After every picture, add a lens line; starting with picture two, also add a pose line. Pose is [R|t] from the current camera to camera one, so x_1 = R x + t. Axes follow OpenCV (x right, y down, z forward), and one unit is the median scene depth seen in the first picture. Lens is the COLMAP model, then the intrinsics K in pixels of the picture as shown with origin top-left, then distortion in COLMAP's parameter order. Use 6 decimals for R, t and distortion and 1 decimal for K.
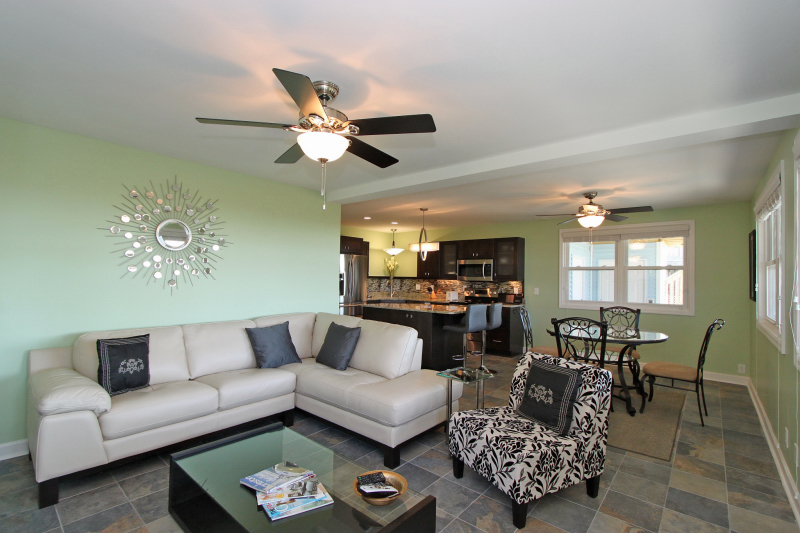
lens RADIAL K [[365.0, 0, 401.4], [0, 365.0, 272.3], [0, 0, 1]] dist [-0.016379, 0.001390]
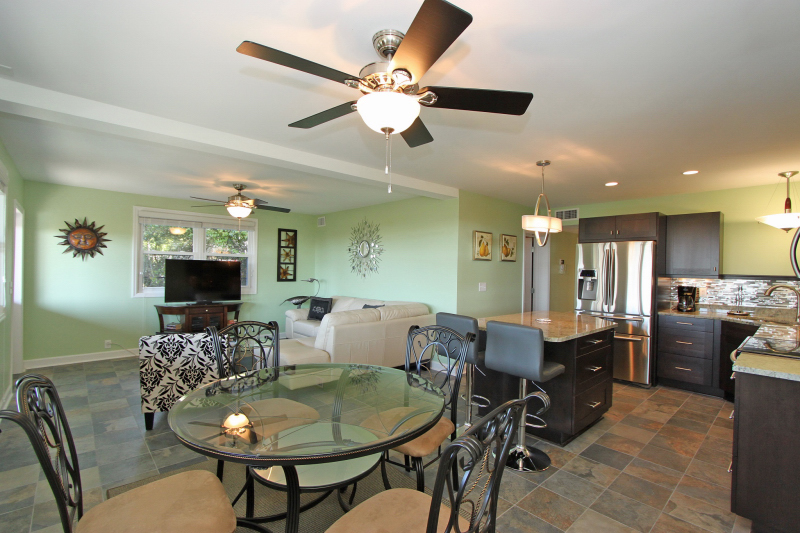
lens RADIAL K [[365.0, 0, 405.2], [0, 365.0, 270.8], [0, 0, 1]] dist [-0.016379, 0.001390]
pose [[-0.134444, -0.012175, -0.990846, 0.591335], [-0.006024, 0.999916, -0.011469, 0.016223], [0.990903, 0.004427, -0.134506, 0.717515]]
